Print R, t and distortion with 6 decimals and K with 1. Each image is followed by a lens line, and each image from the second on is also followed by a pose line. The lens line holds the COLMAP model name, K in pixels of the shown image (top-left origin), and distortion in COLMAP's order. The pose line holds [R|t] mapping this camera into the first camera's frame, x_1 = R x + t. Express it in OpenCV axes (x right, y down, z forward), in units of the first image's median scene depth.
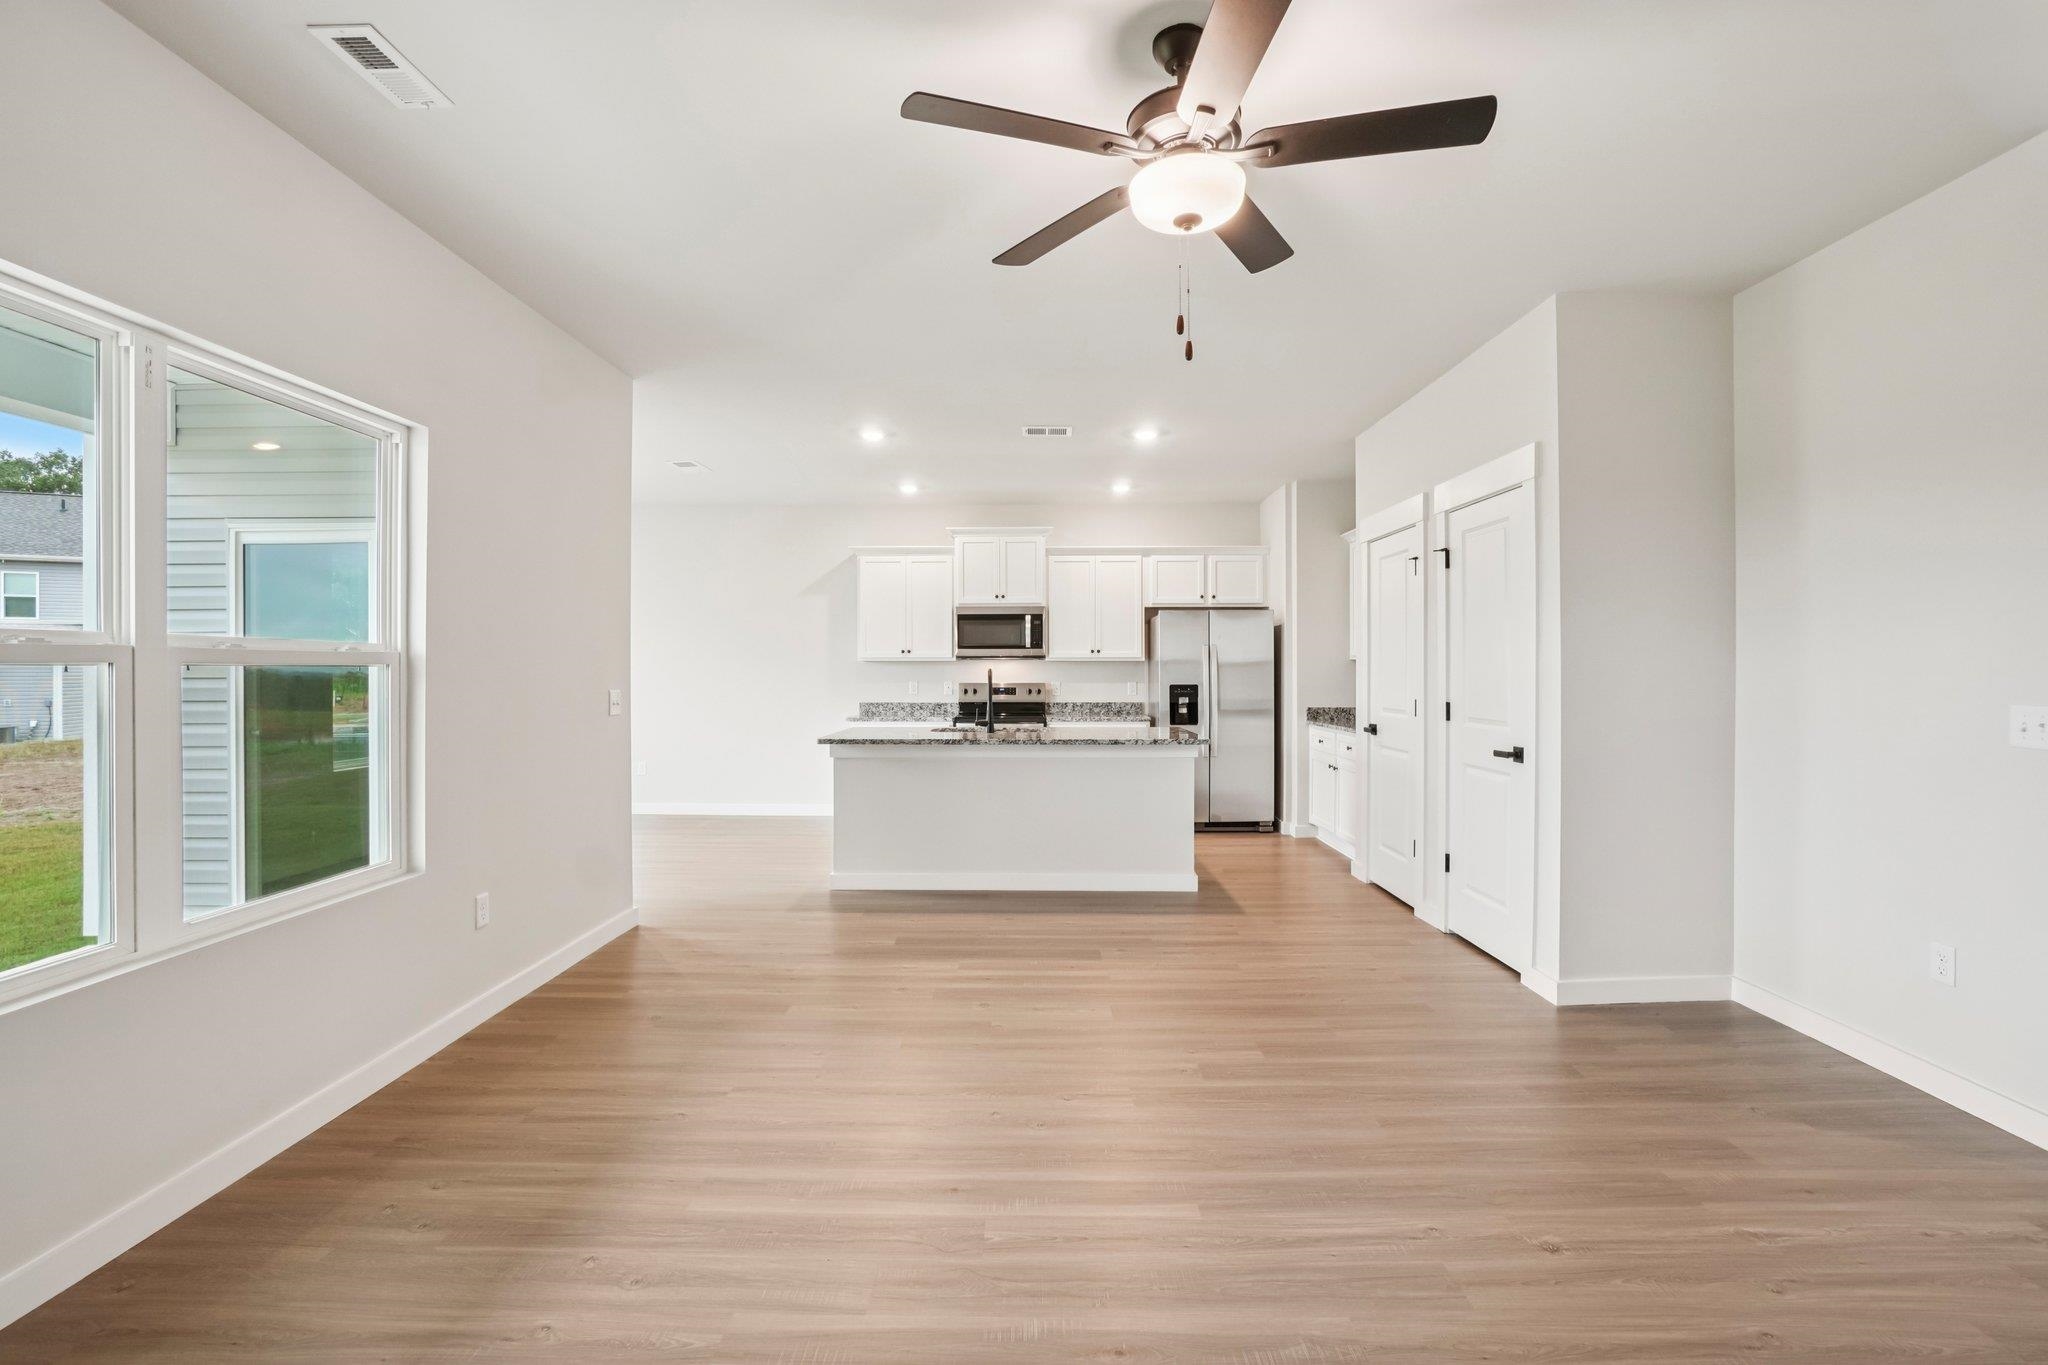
lens RADIAL K [[926.2, 0, 1022.8], [0, 926.2, 671.9], [0, 0, 1]] dist [-0.067170, 0.021022]
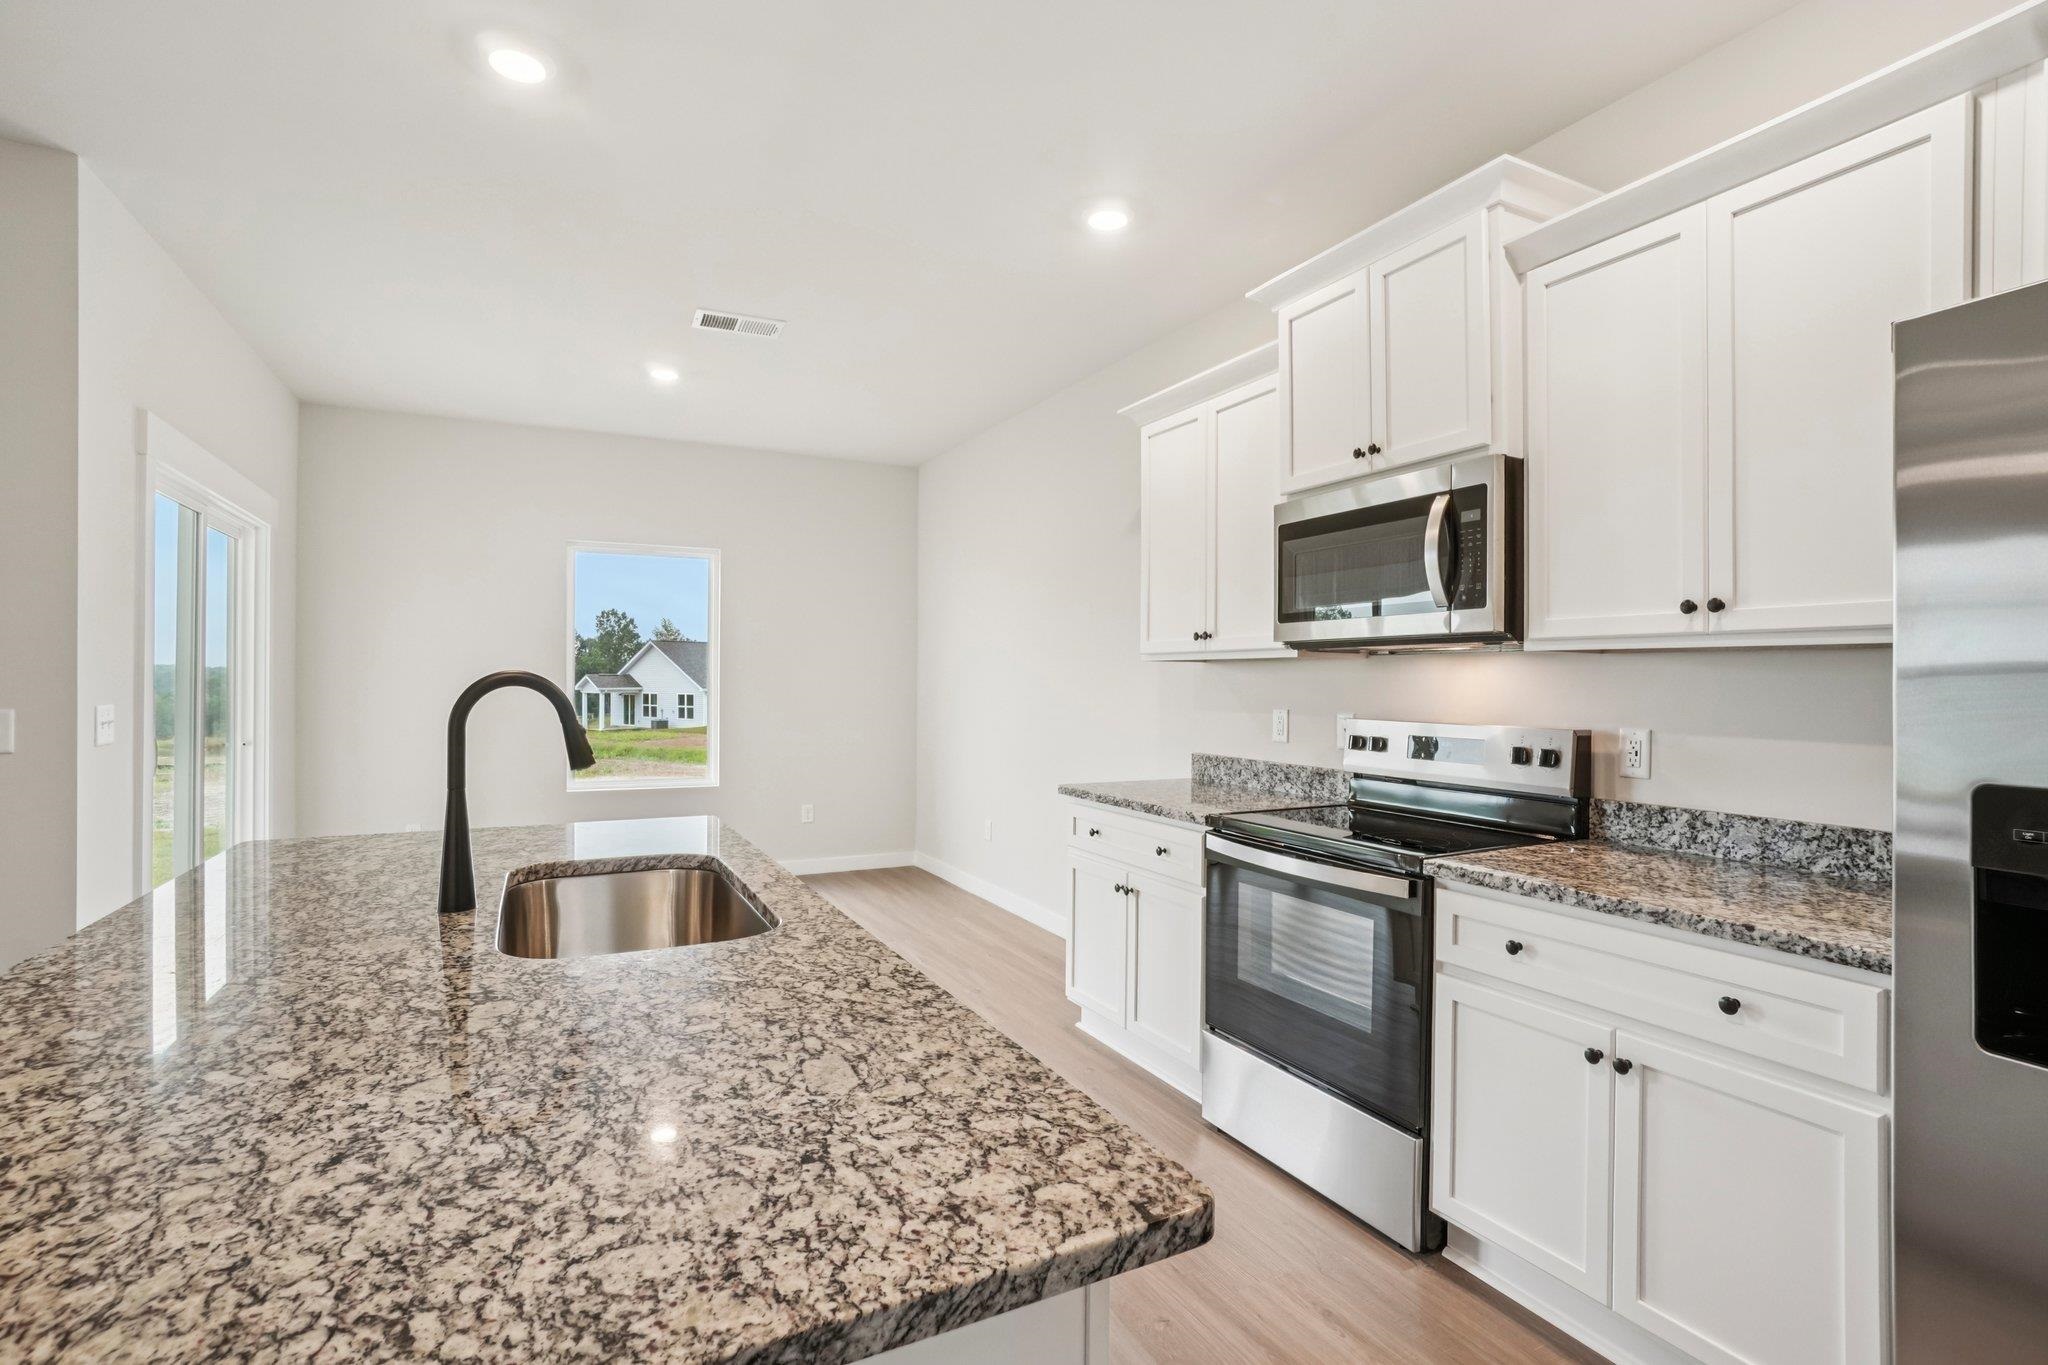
lens RADIAL K [[949.2, 0, 1024.0], [0, 949.2, 682.5], [0, 0, 1]] dist [-0.033408, 0.000096]
pose [[0.469911, 0.005478, -0.882697, 0.209696], [-0.010324, 0.999946, 0.000709, -0.001241], [0.882653, 0.008780, 0.469943, 0.749357]]
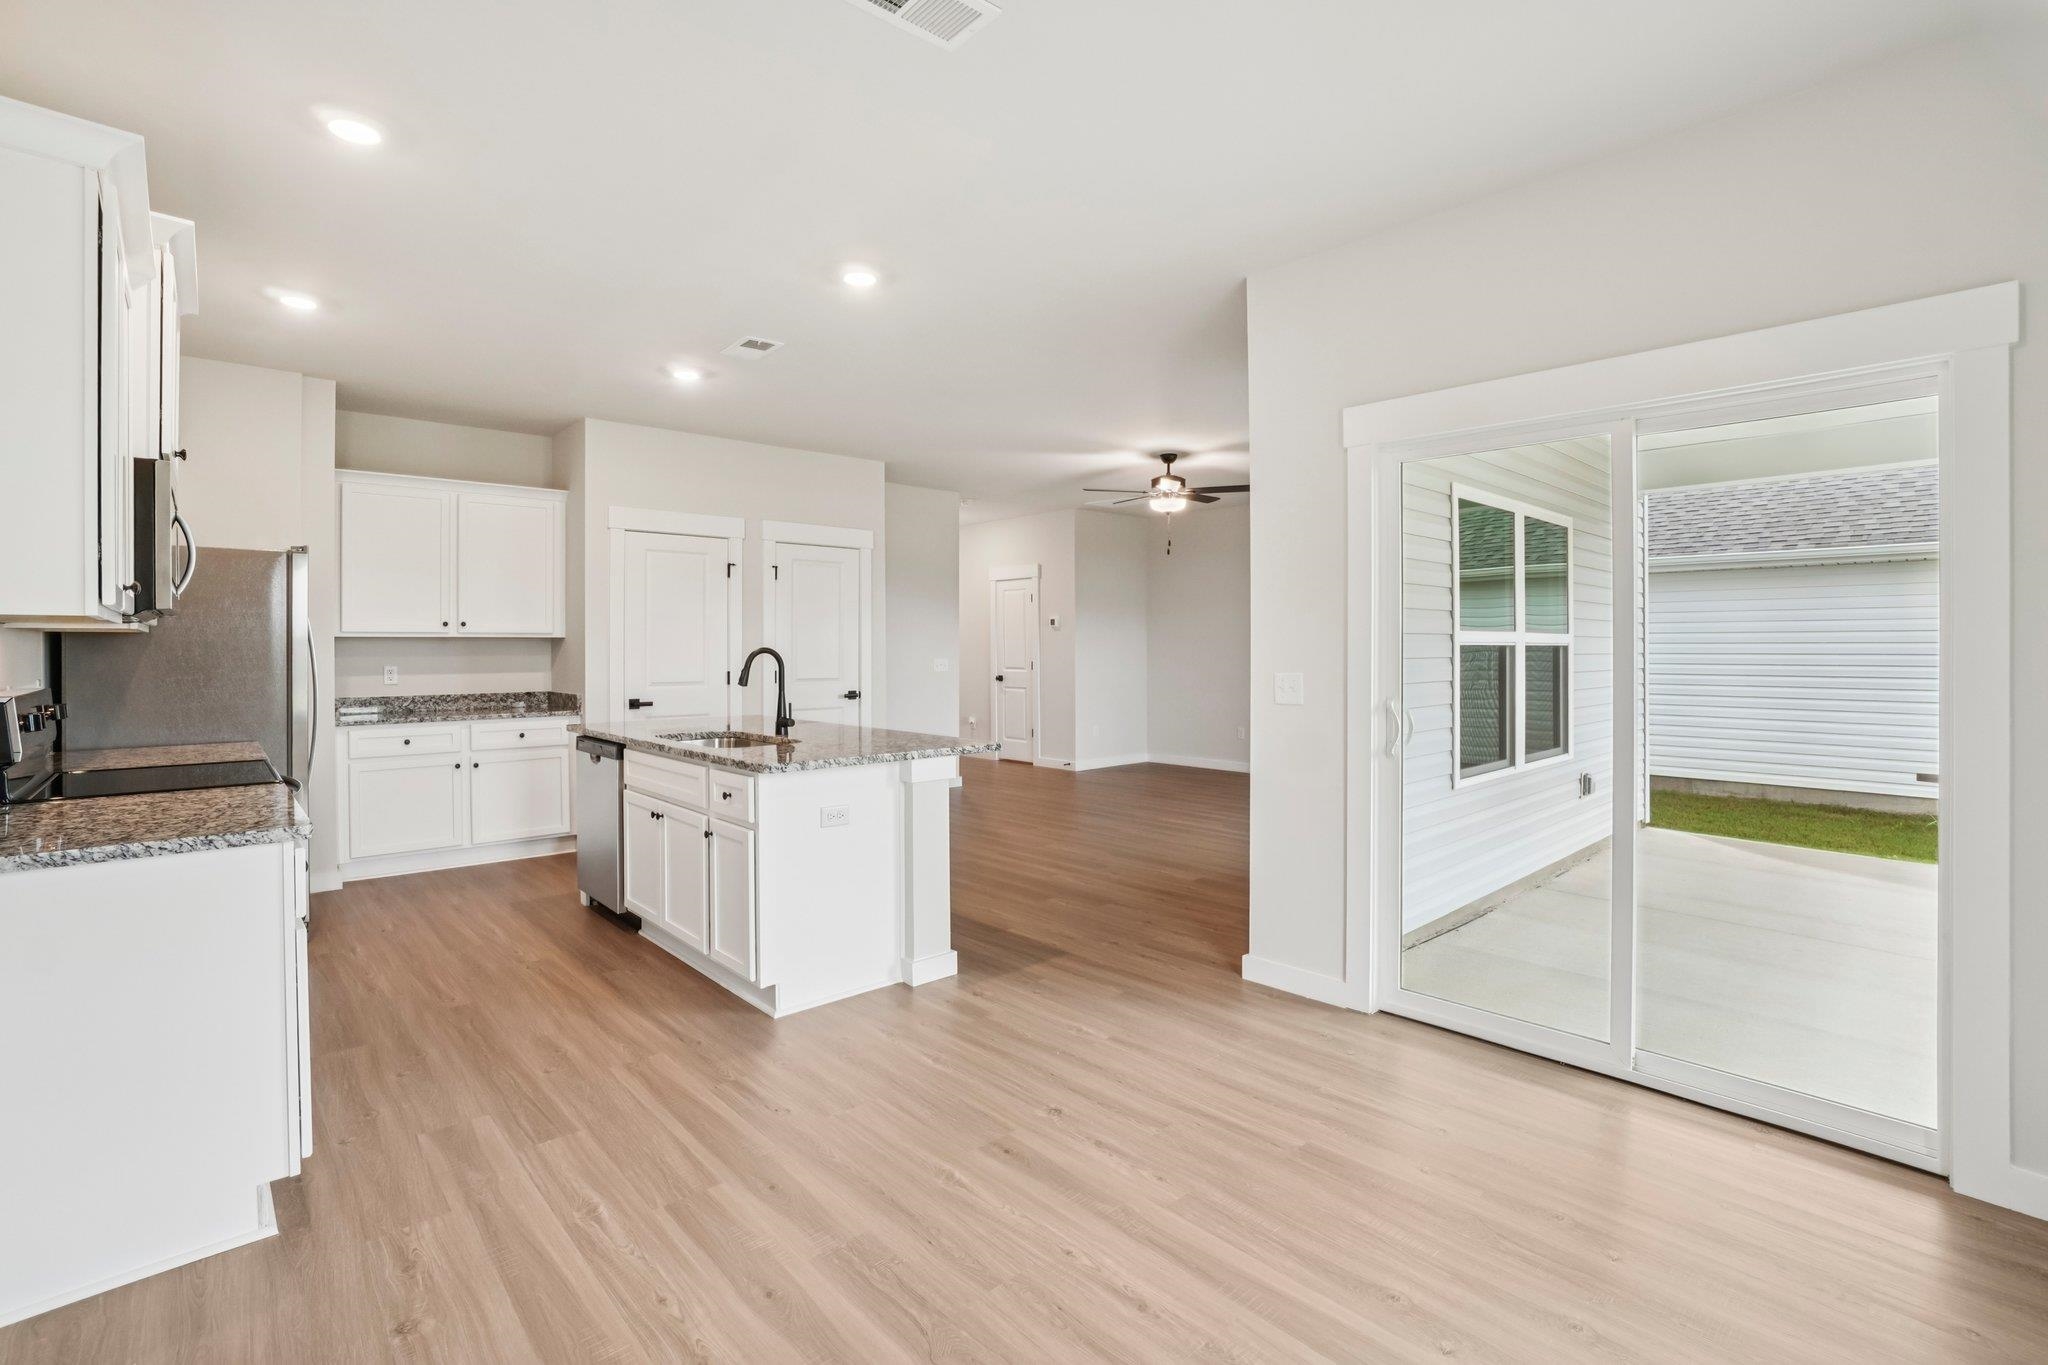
lens RADIAL K [[930.0, 0, 1017.9], [0, 930.0, 660.2], [0, 0, 1]] dist [-0.054111, -0.000006]
pose [[-0.679988, -0.008533, 0.733174, -0.517768], [0.003397, 0.999885, 0.014787, -0.002690], [-0.733216, 0.012546, -0.679880, 1.005143]]
